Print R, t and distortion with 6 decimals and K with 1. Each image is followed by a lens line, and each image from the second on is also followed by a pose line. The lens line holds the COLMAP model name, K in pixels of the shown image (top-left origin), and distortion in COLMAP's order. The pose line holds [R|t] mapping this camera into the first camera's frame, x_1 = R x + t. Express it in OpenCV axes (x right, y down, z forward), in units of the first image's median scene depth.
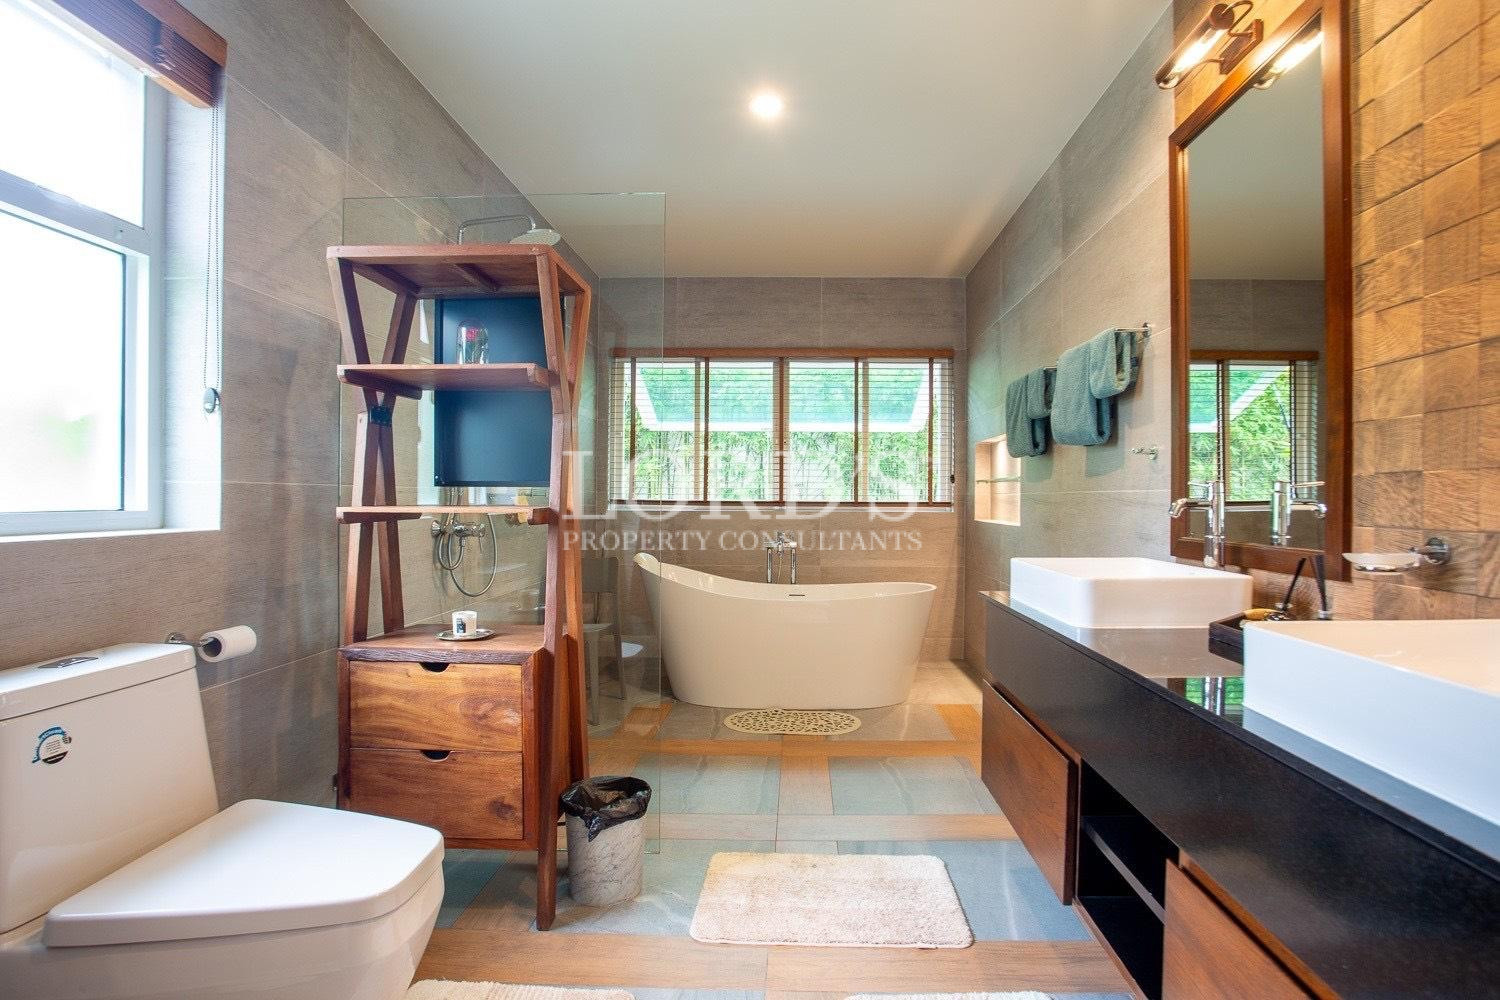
lens RADIAL K [[749.0, 0, 750.0], [0, 749.0, 500.0], [0, 0, 1]] dist [-0.050322, 0.000323]
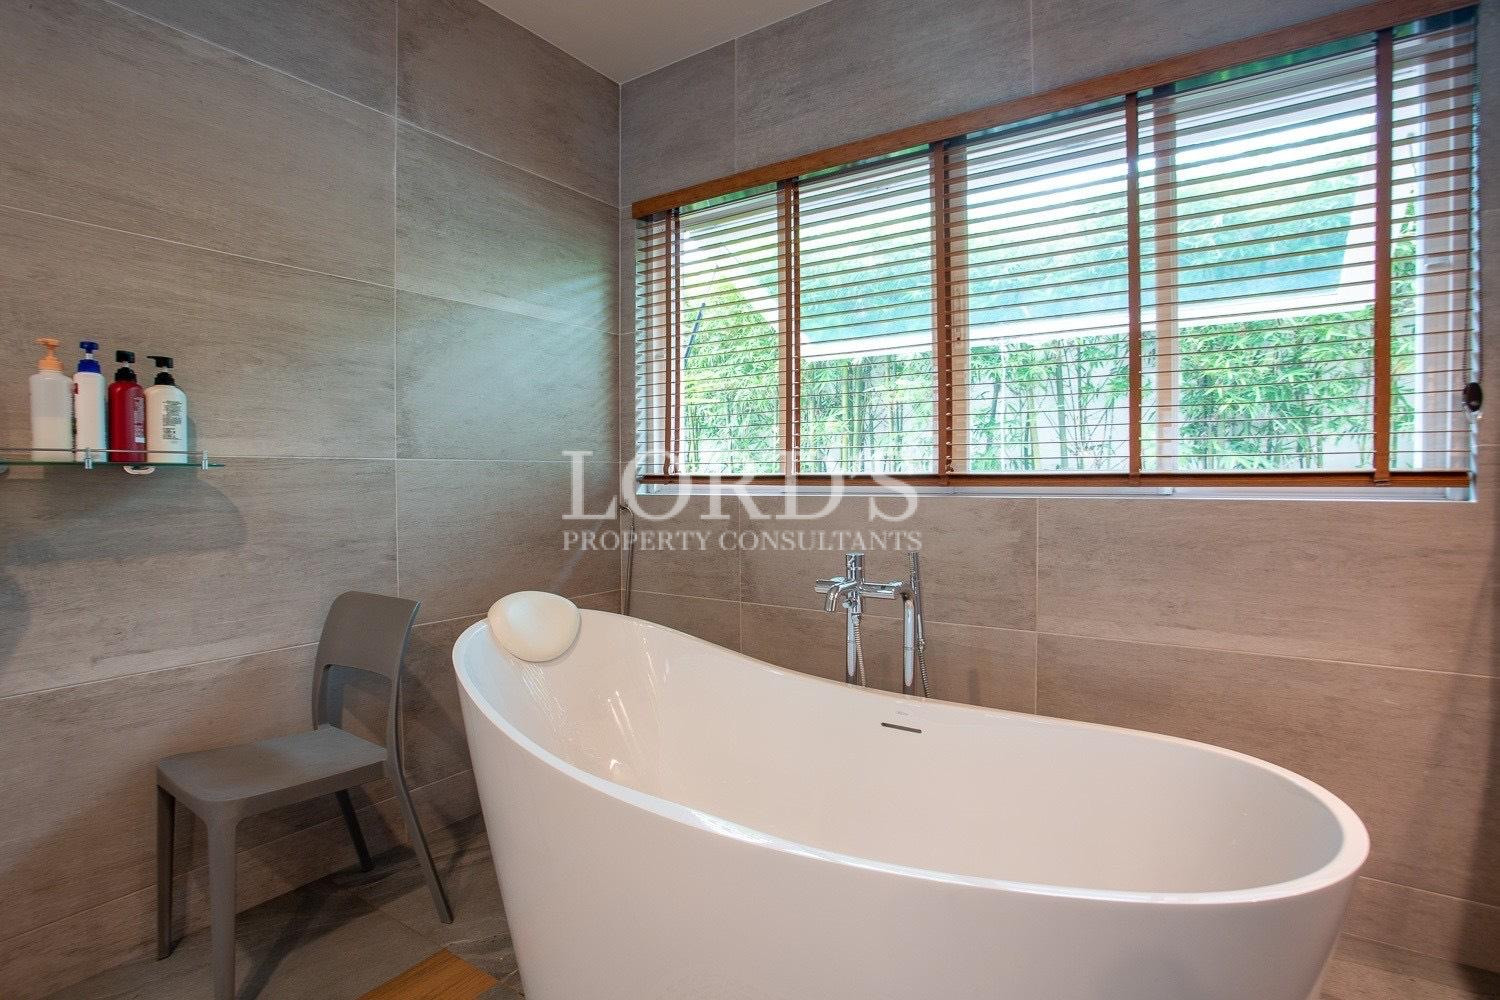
lens RADIAL K [[698.4, 0, 747.8], [0, 698.4, 479.7], [0, 0, 1]] dist [-0.041086, 0.000053]
pose [[0.855973, -0.004528, -0.517000, 0.153170], [0.007141, 0.999970, 0.003066, 0.003335], [0.516970, -0.006317, 0.855980, 0.597426]]
